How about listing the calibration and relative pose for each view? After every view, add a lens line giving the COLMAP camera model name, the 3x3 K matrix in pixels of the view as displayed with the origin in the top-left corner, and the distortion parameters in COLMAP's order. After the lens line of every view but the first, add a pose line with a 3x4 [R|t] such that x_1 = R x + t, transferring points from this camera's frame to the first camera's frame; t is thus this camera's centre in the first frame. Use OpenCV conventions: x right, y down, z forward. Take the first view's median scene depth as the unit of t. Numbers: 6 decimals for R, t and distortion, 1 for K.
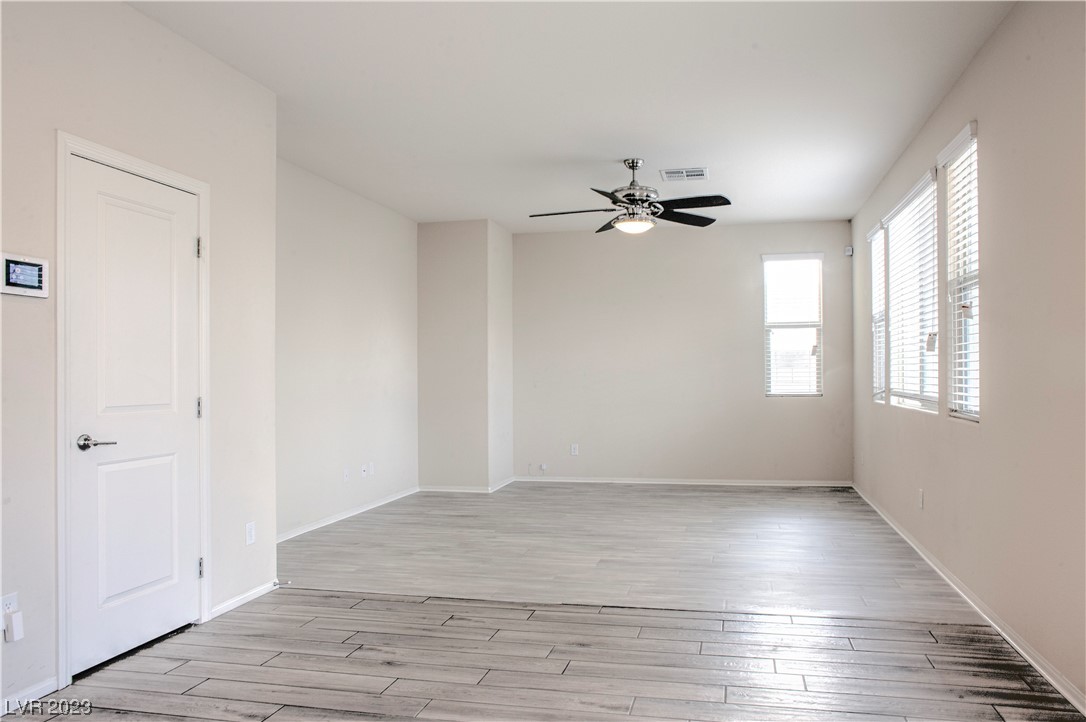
lens RADIAL K [[803.8, 0, 543.6], [0, 803.8, 364.0], [0, 0, 1]] dist [-0.059303, 0.049294]
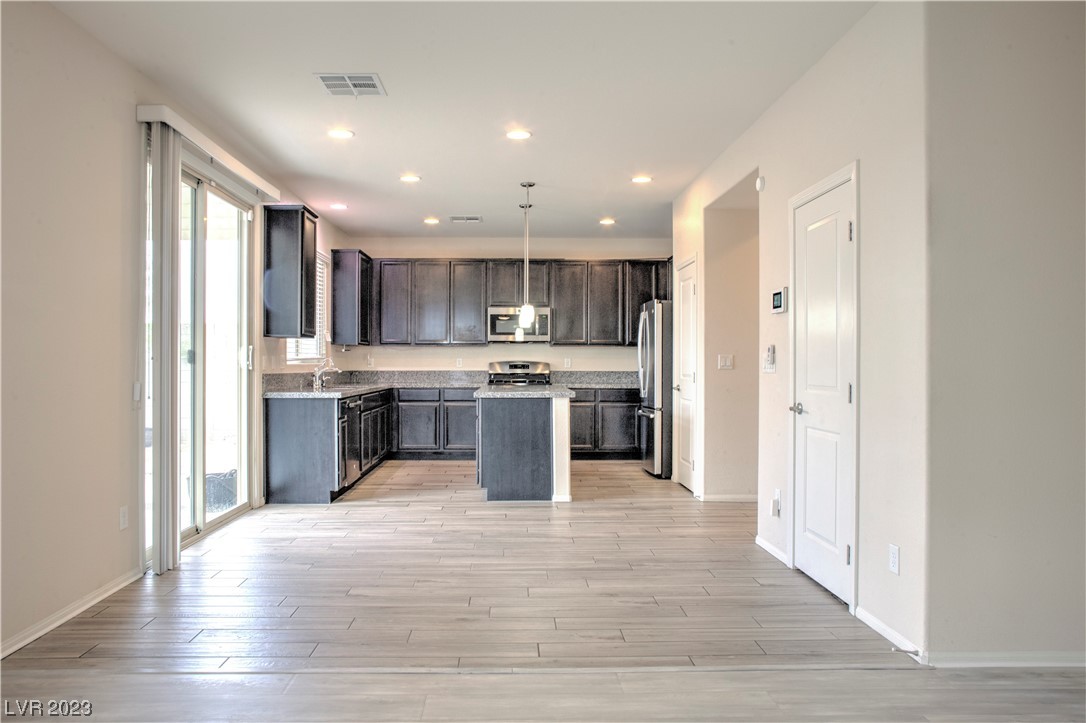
lens RADIAL K [[803.8, 0, 551.1], [0, 803.8, 359.6], [0, 0, 1]] dist [-0.059303, 0.049294]
pose [[-0.958996, 0.003357, -0.283400, 0.218322], [0.008103, 0.999846, -0.015574, 0.021851], [0.283304, -0.017232, -0.958875, 1.894948]]
